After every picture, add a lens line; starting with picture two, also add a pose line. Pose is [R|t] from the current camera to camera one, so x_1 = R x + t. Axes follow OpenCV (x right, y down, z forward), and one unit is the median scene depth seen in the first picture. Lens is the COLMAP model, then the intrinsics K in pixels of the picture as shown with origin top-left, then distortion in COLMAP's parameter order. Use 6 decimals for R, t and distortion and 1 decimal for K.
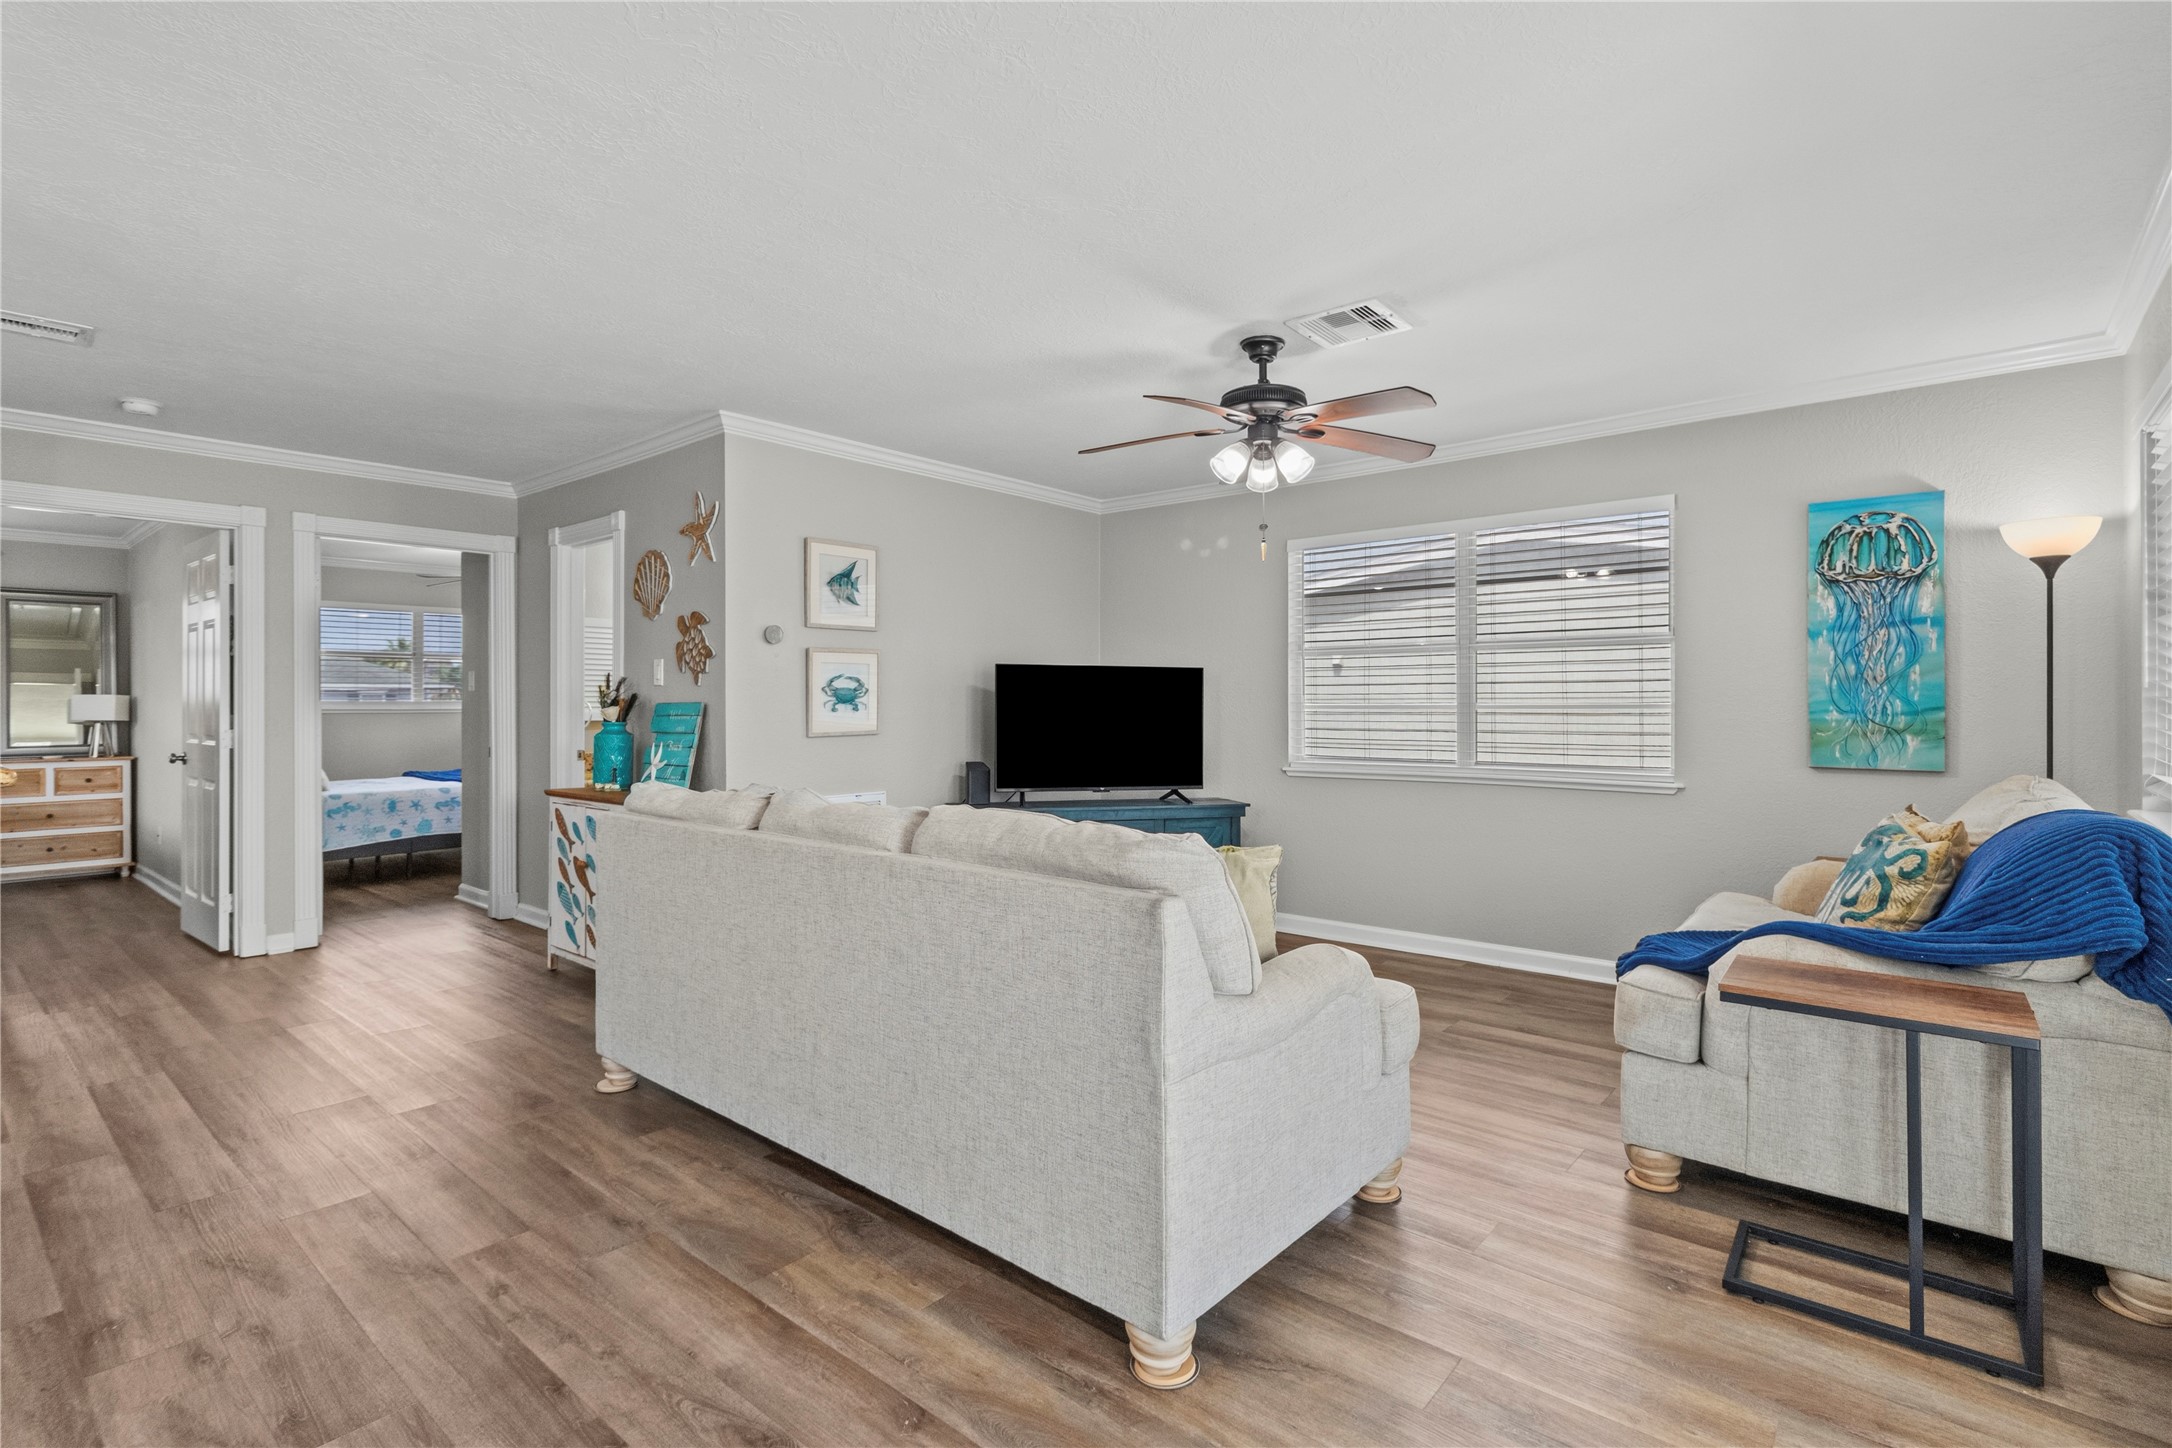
lens RADIAL K [[1011.2, 0, 1086.3], [0, 1011.2, 700.8], [0, 0, 1]] dist [0.003394, -0.000039]
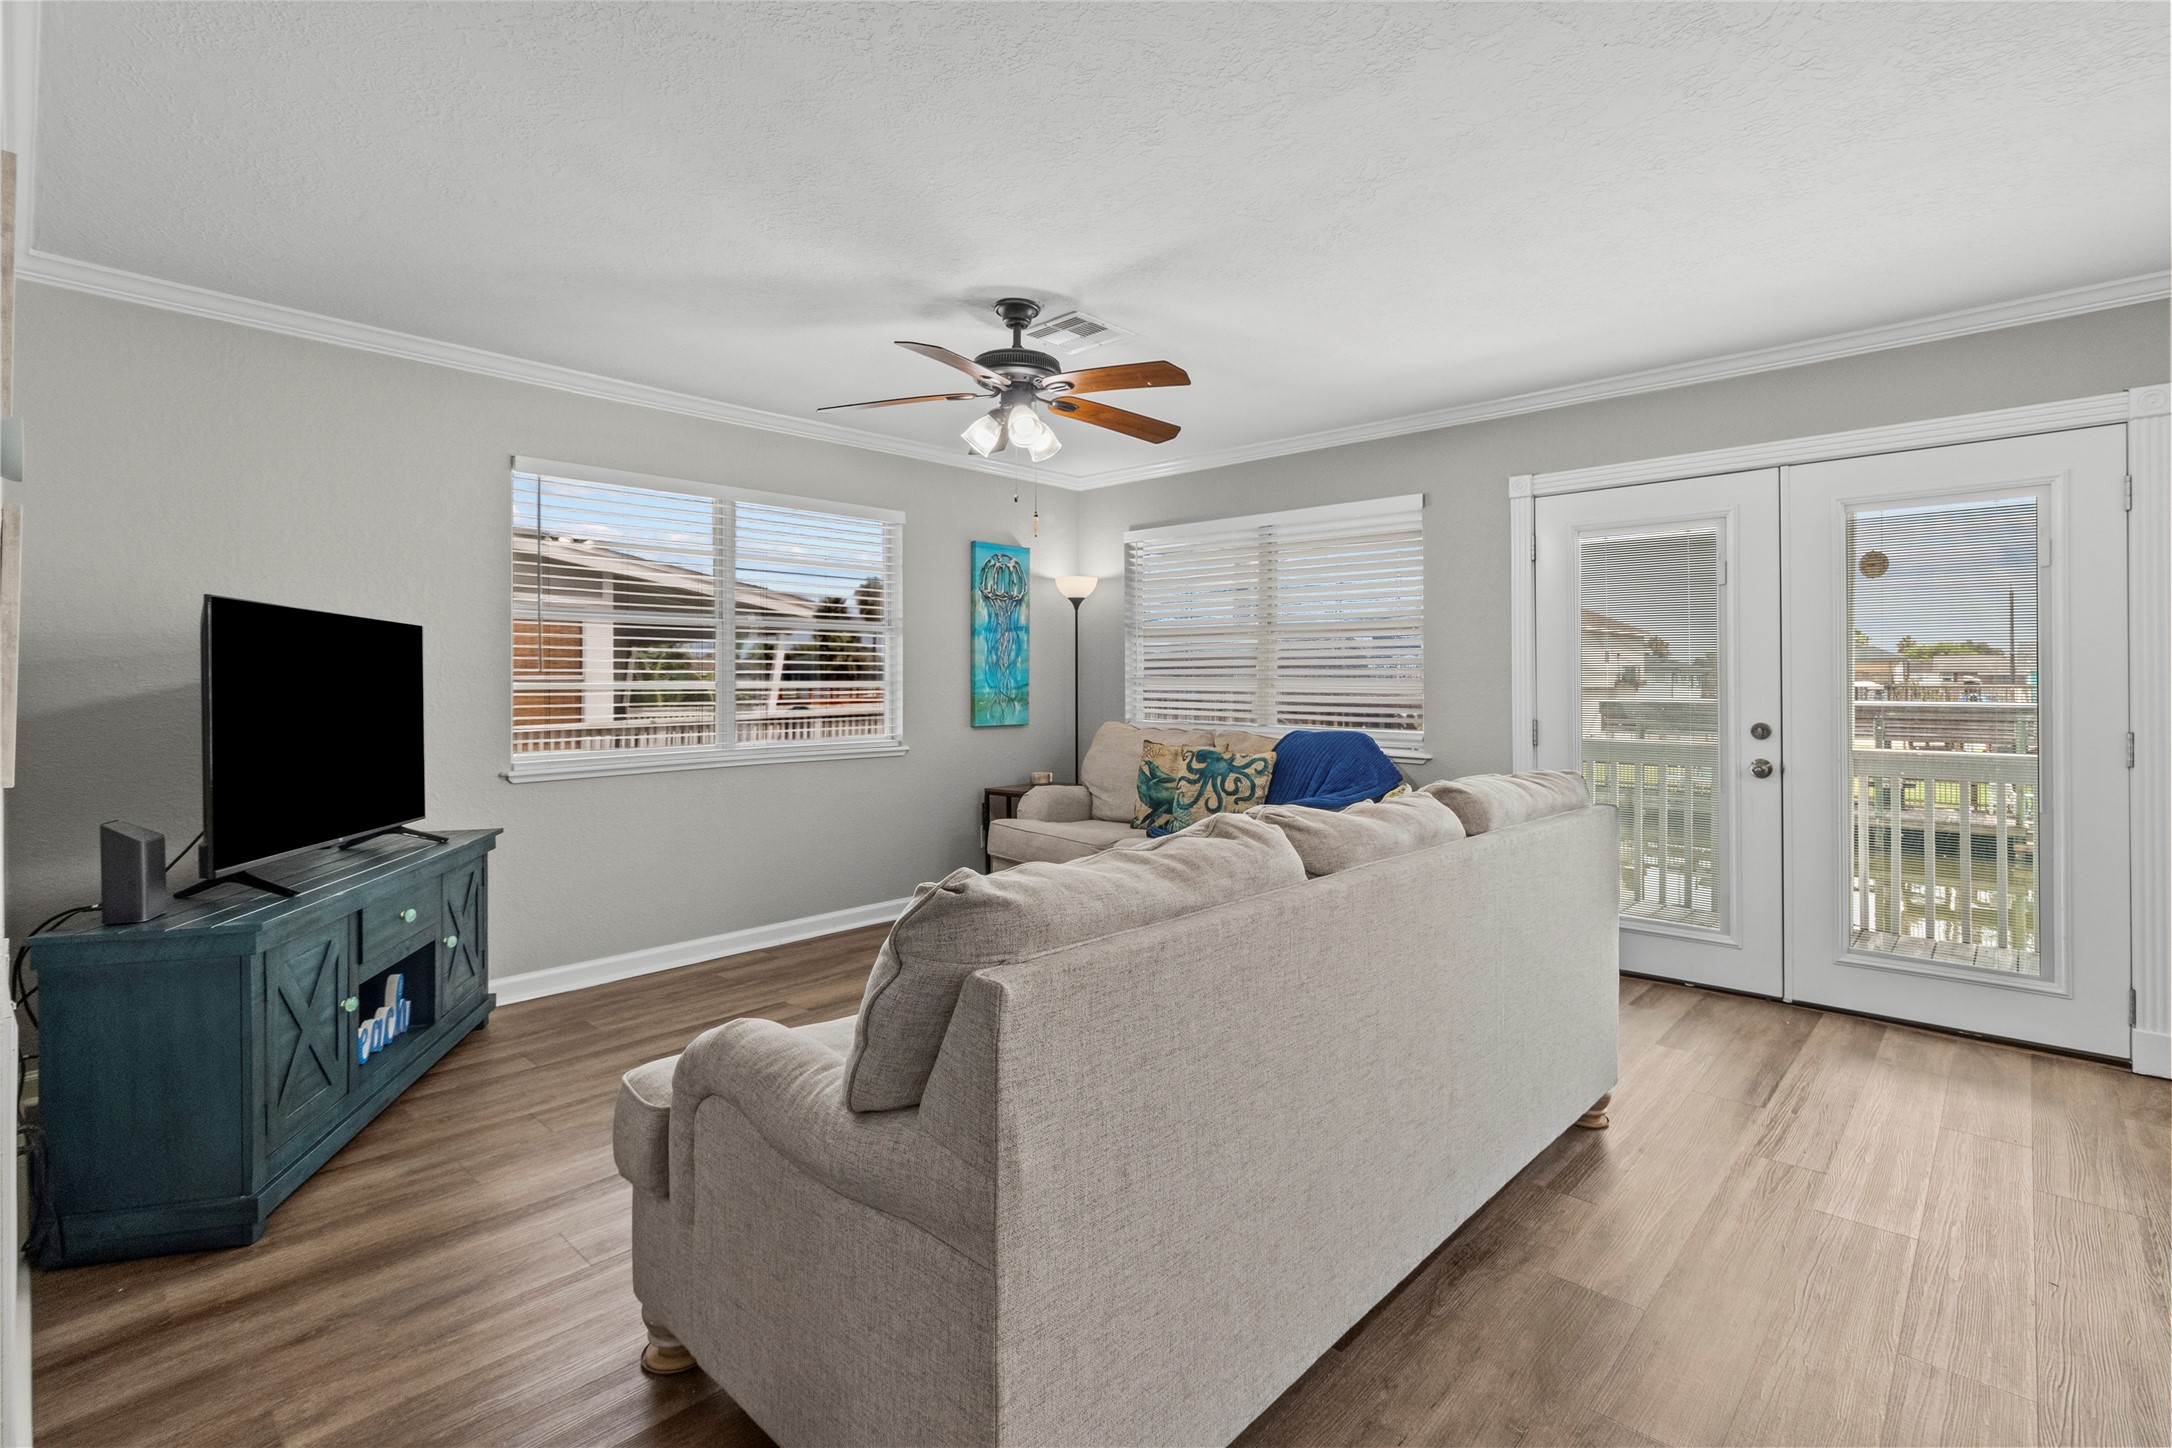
lens RADIAL K [[1011.2, 0, 1074.1], [0, 1011.2, 680.7], [0, 0, 1]] dist [0.003394, -0.000039]
pose [[0.063700, 0.003070, 0.997964, -0.725928], [0.004498, 0.999984, -0.003363, 0.006972], [-0.997959, 0.004703, 0.063685, 0.814774]]
